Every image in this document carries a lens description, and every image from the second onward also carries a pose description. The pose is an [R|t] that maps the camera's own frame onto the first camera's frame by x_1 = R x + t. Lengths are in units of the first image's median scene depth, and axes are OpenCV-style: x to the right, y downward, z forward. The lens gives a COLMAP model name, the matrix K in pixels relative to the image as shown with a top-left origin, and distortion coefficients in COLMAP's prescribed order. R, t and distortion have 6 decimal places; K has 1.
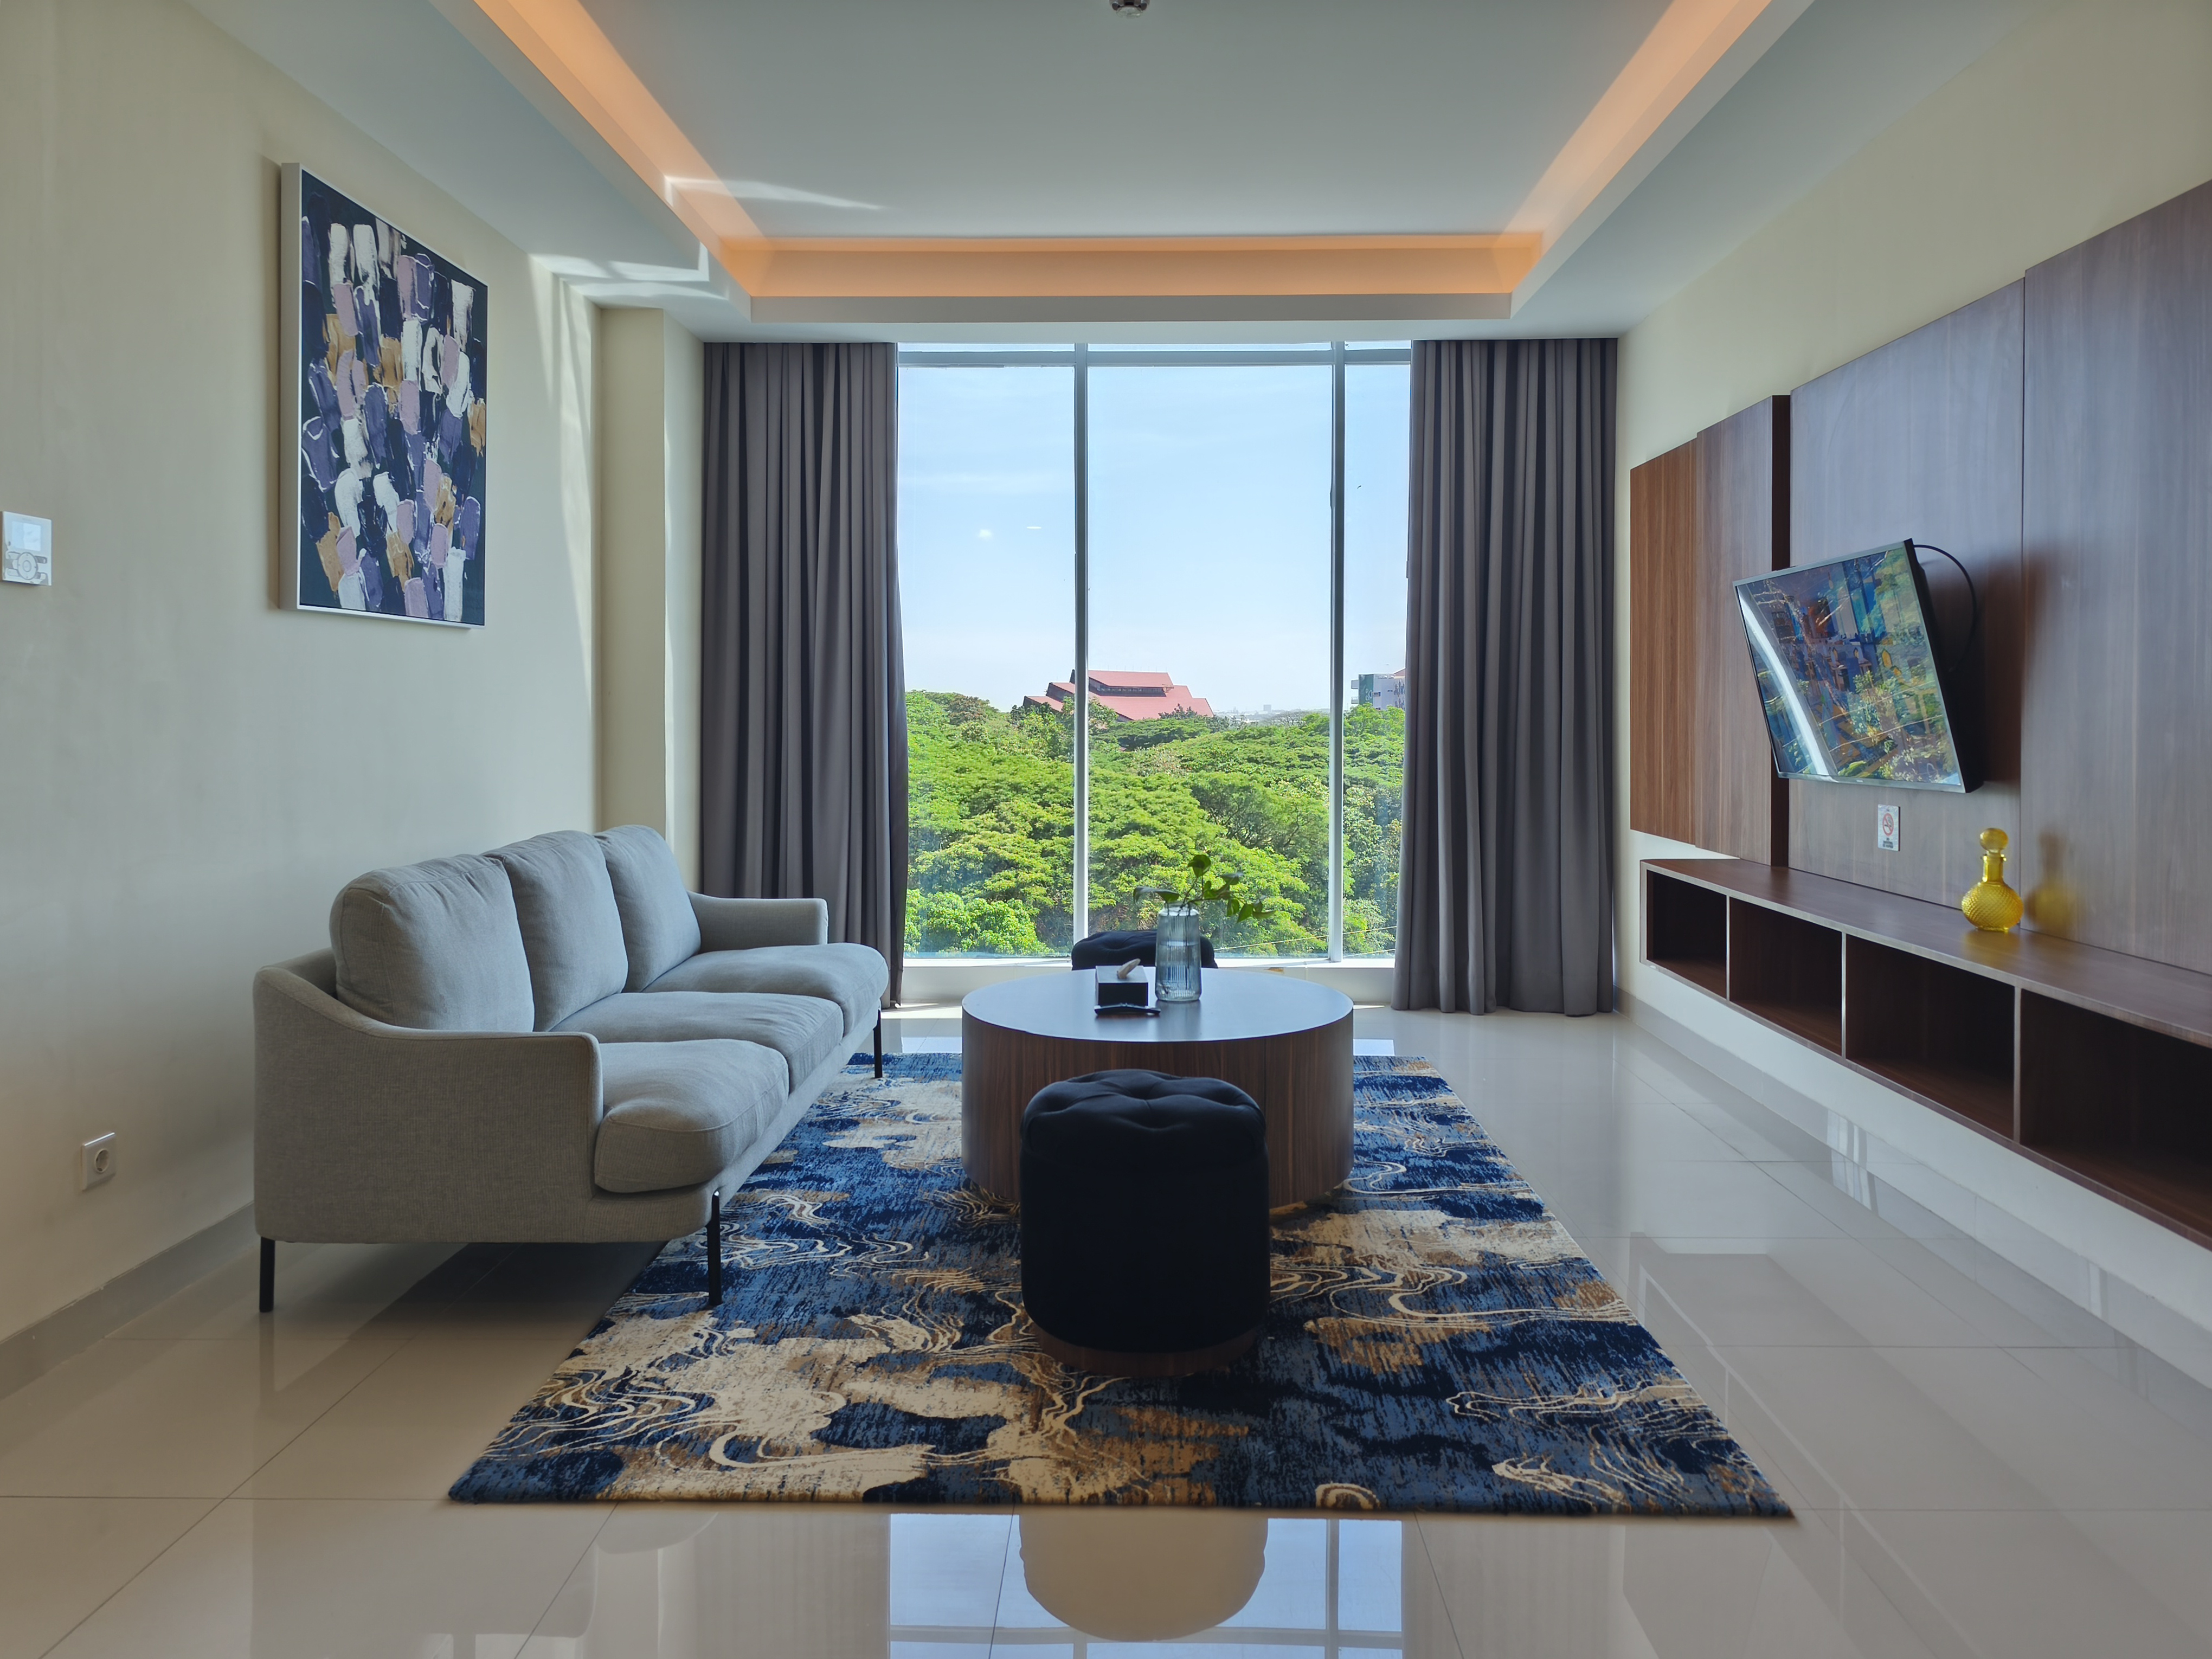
lens RADIAL K [[1487.3, 0, 1062.1], [0, 1487.3, 806.1], [0, 0, 1]] dist [0.069432, -0.086389]
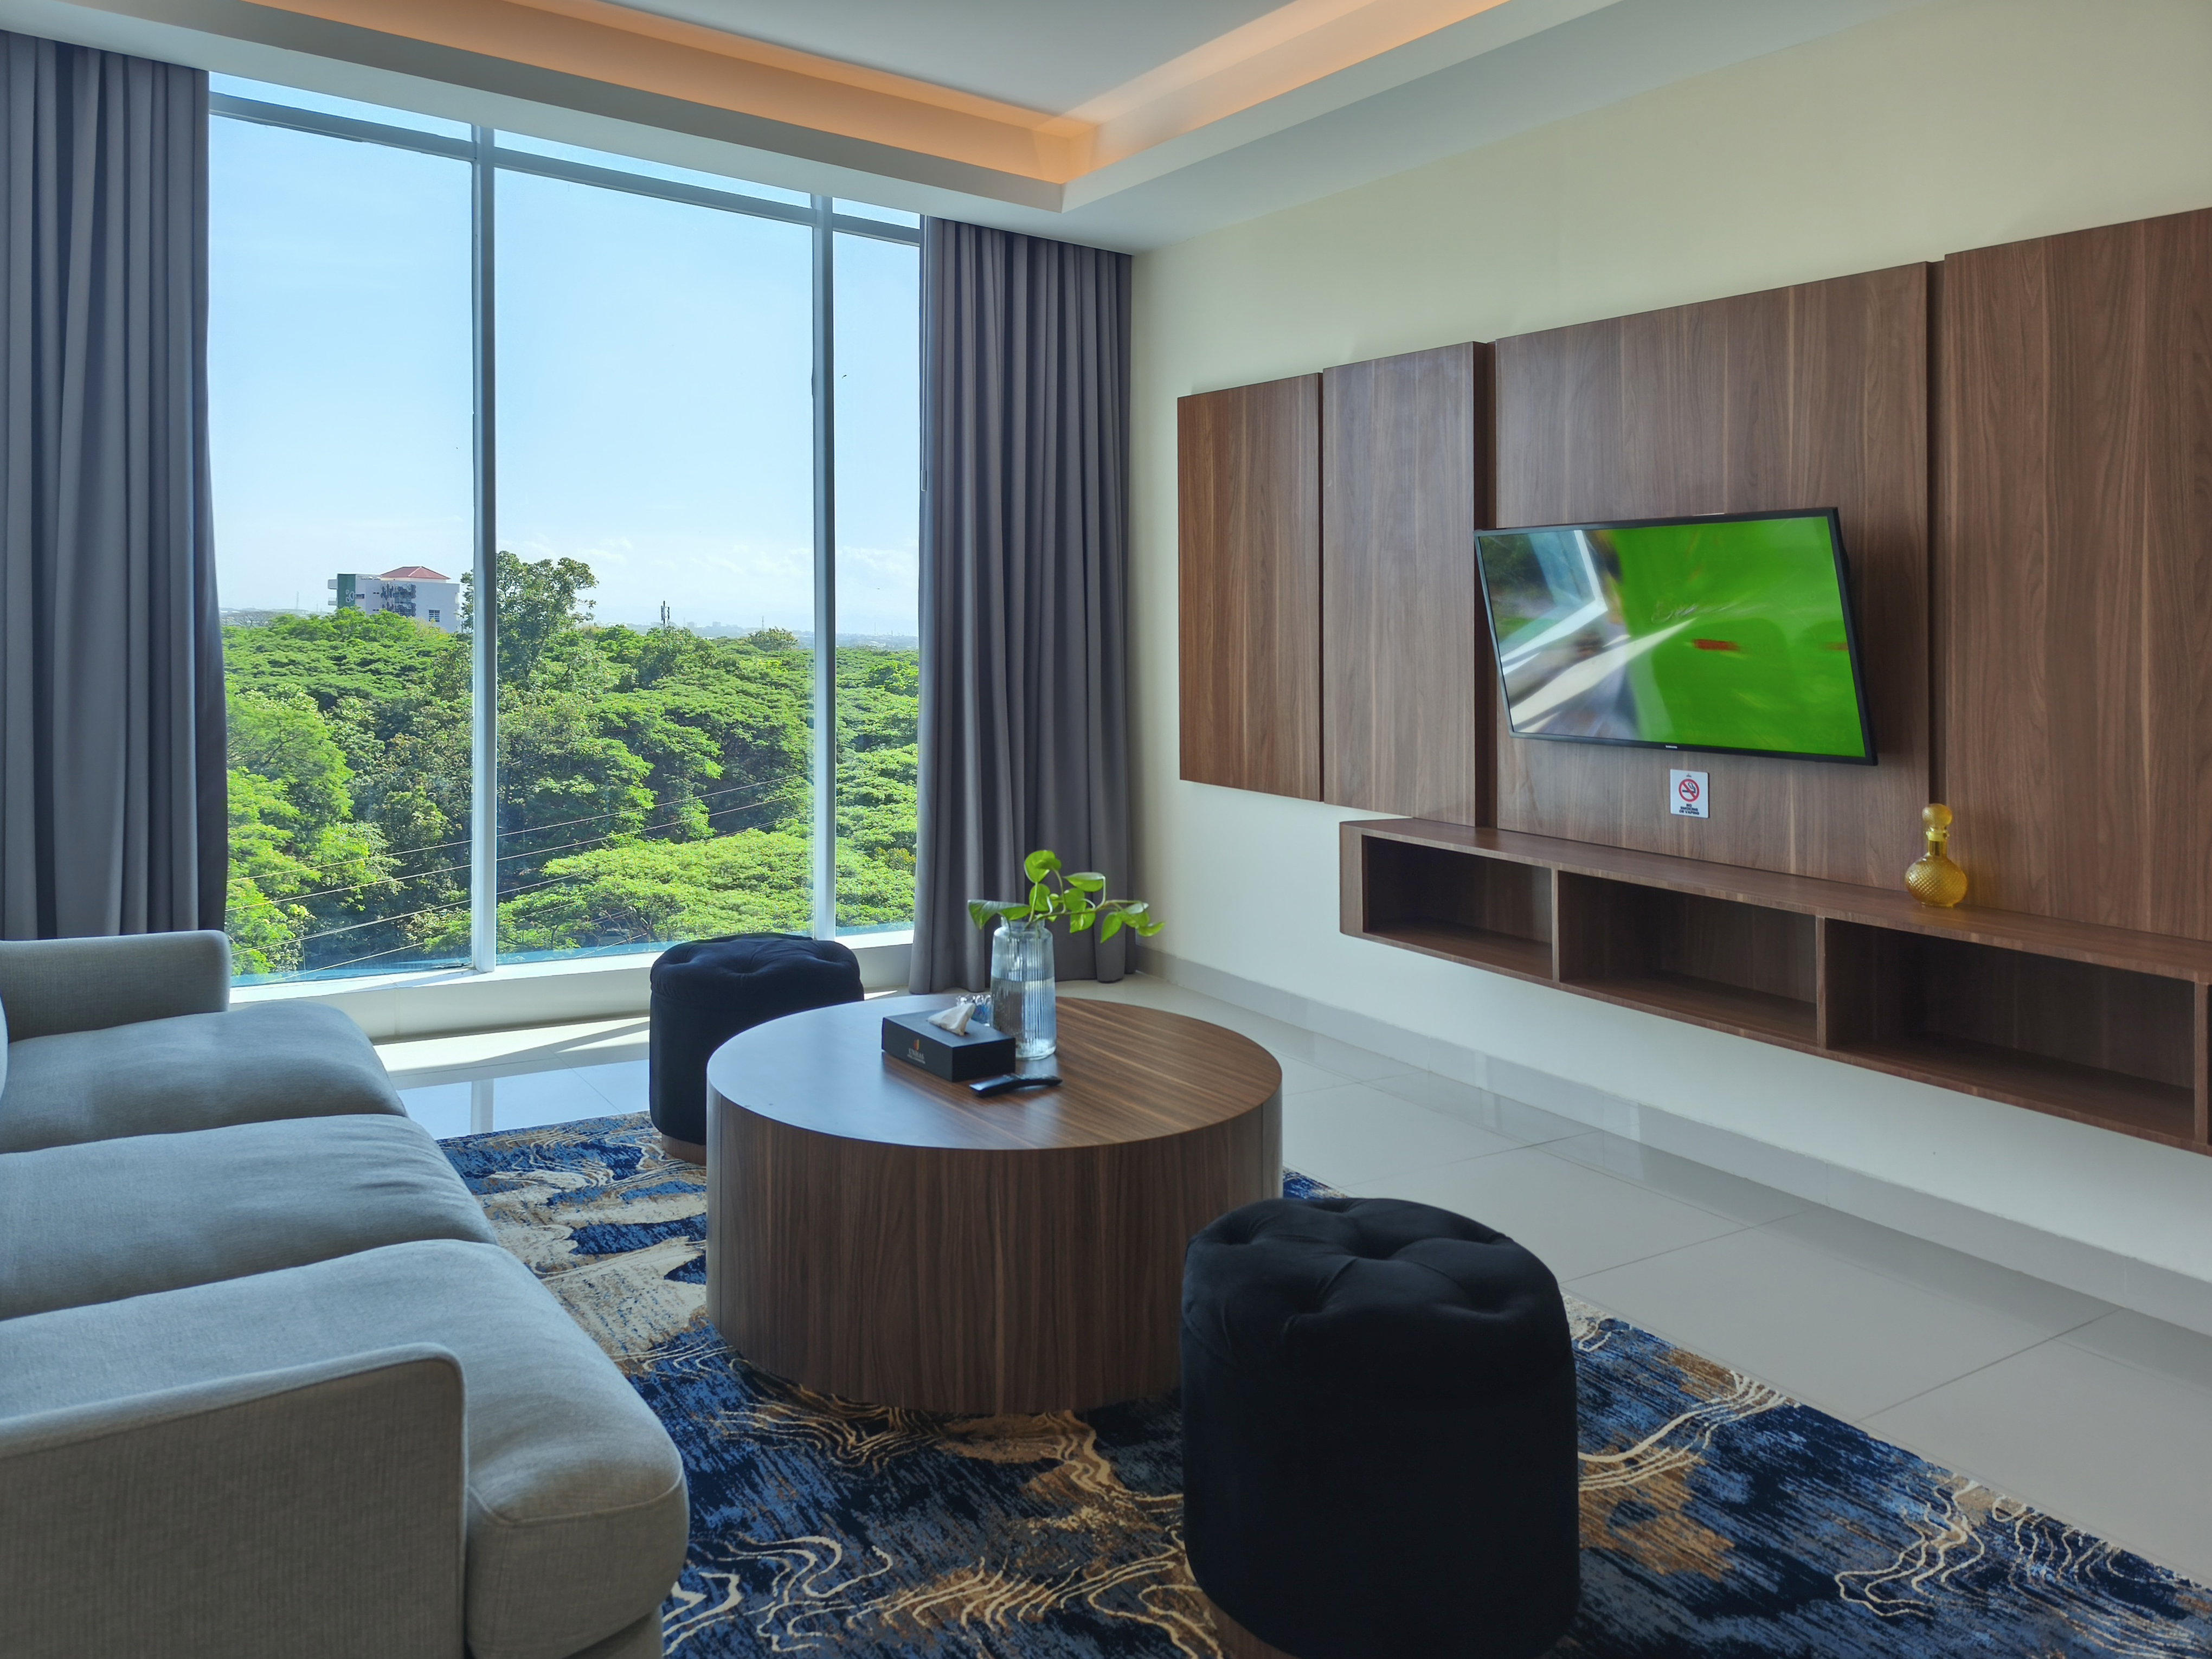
lens RADIAL K [[1532.2, 0, 1108.0], [0, 1532.2, 709.1], [0, 0, 1]] dist [0.006933, -0.001047]
pose [[0.816030, 0.002530, 0.578004, -0.361431], [0.003241, 0.999955, -0.008952, -0.034899], [-0.578001, 0.009178, 0.815985, 0.418851]]
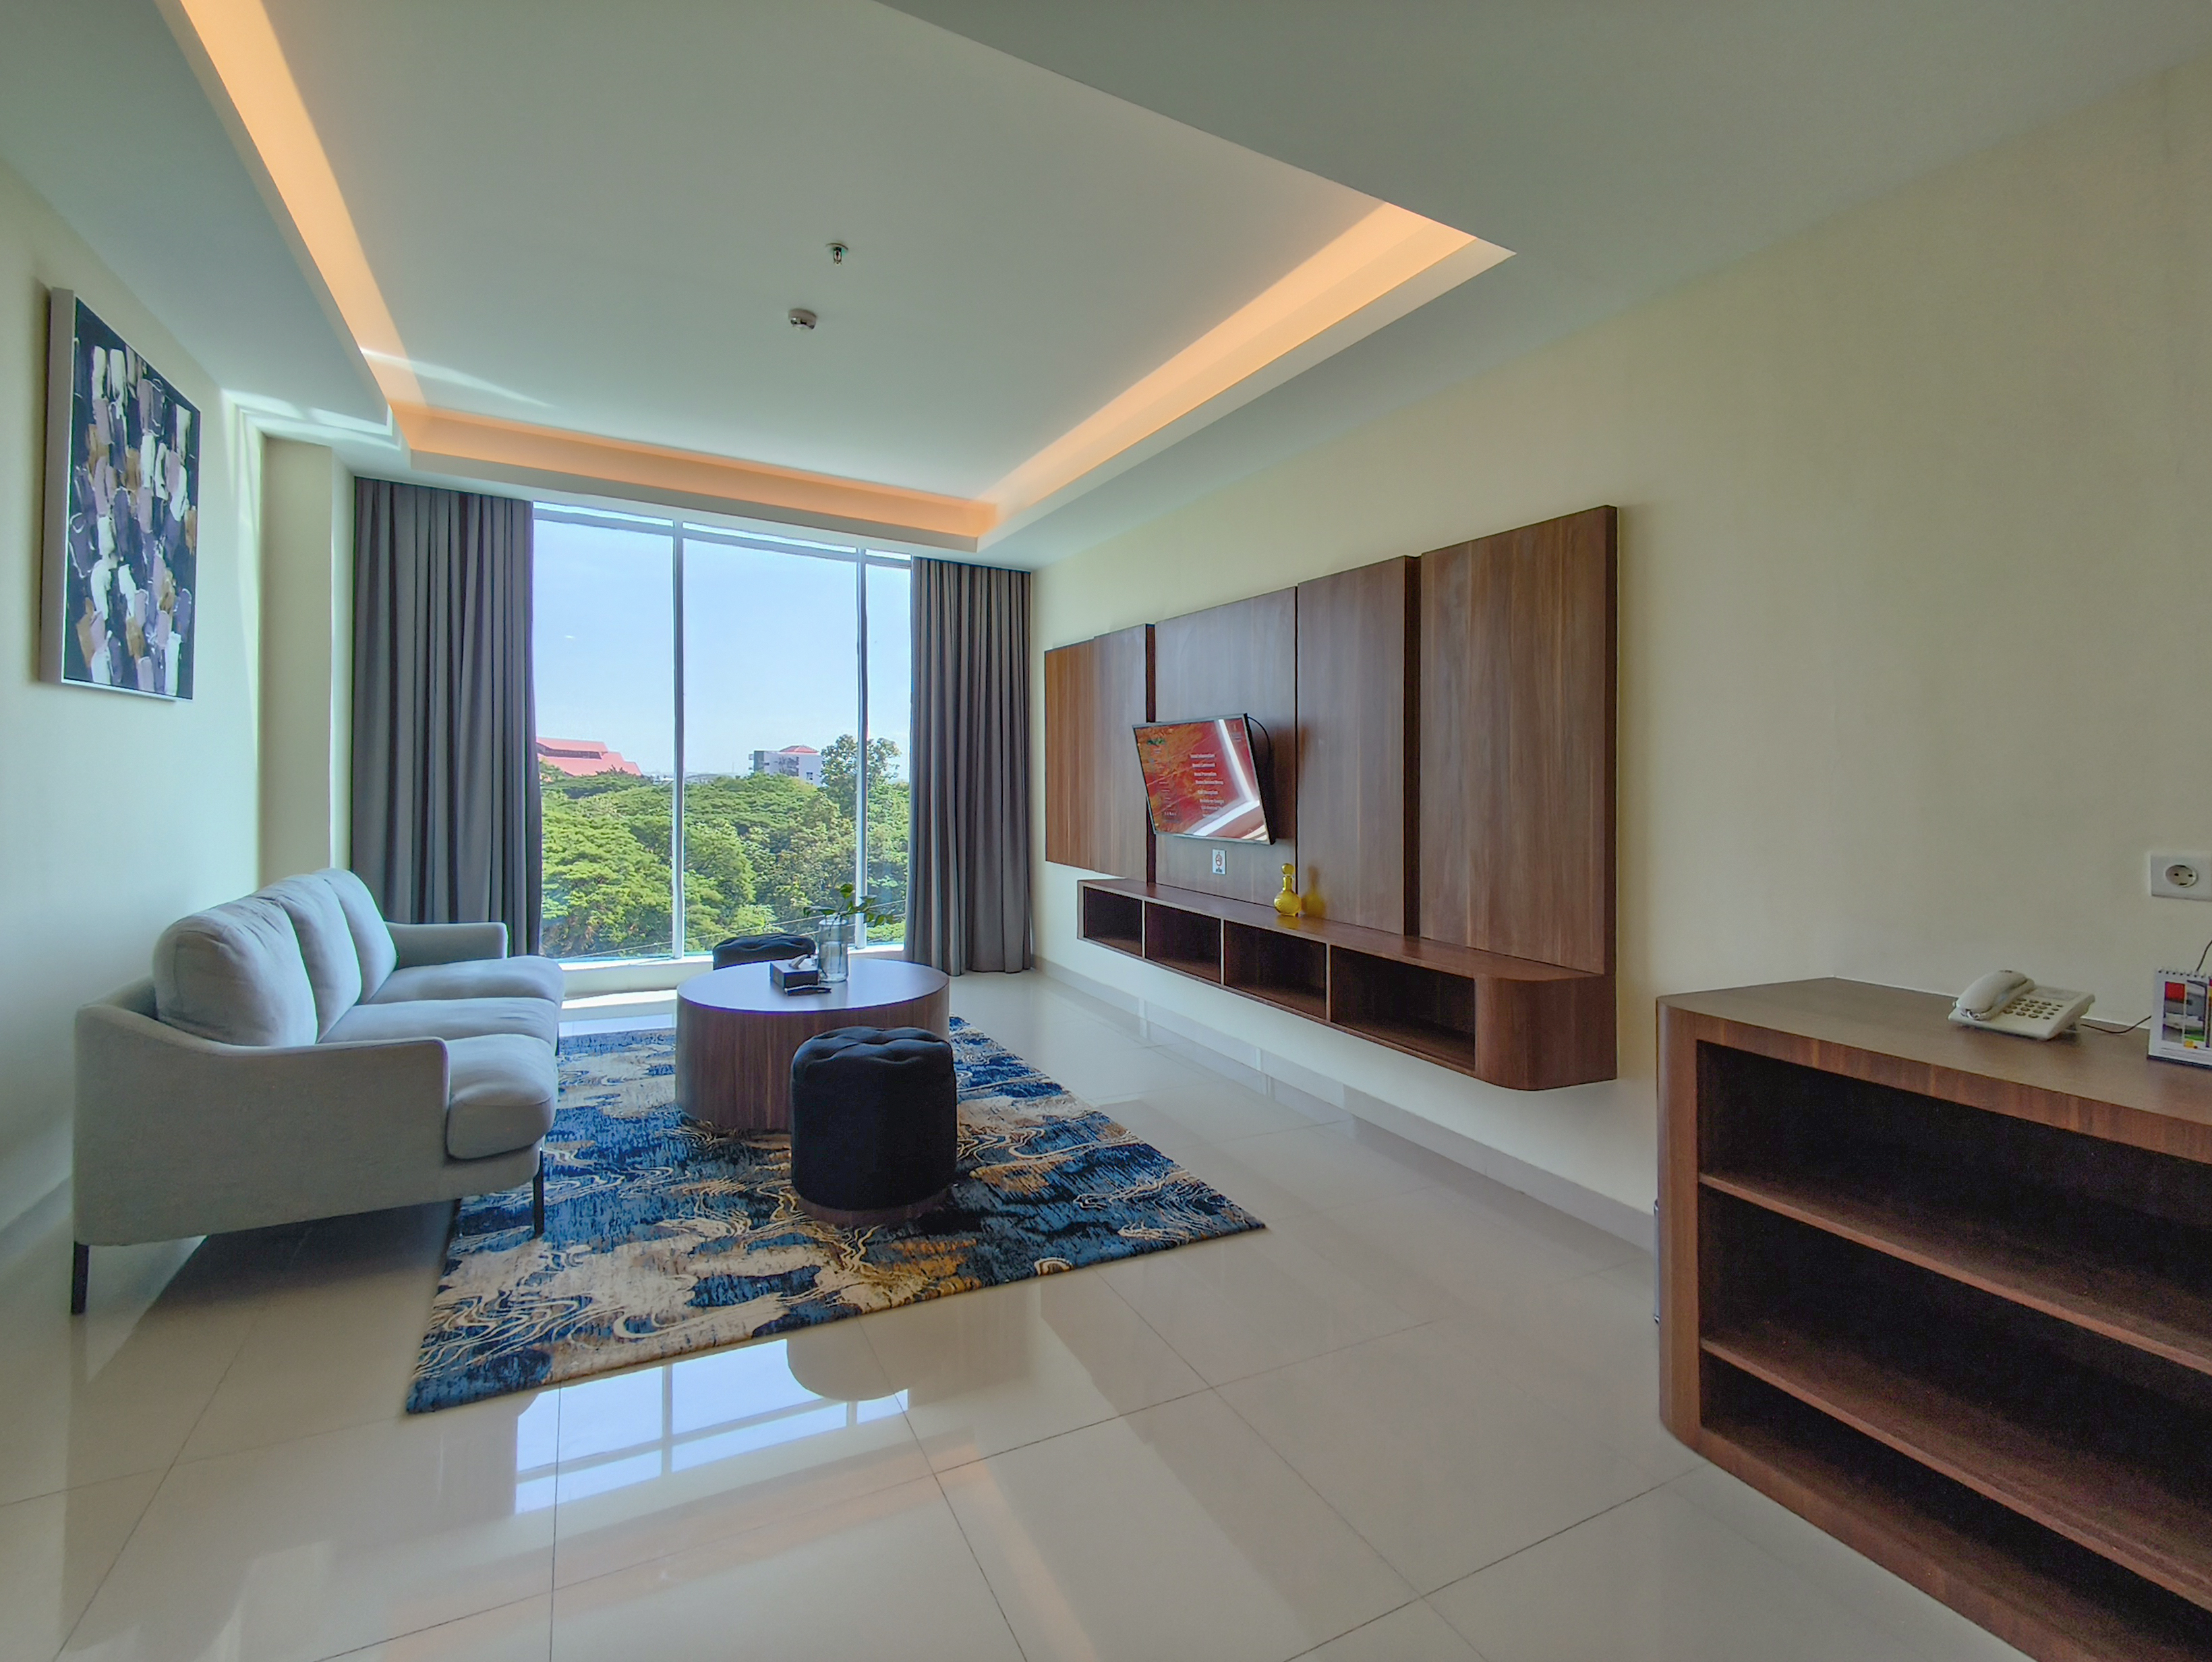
lens RADIAL K [[979.2, 0, 1076.4], [0, 979.2, 832.6], [0, 0, 1]] dist [0.023447, -0.020523]
pose [[0.880832, 0.002767, 0.473420, -0.199652], [0.001772, 0.999957, -0.009140, -0.012003], [-0.473425, 0.008889, 0.880789, 0.003474]]
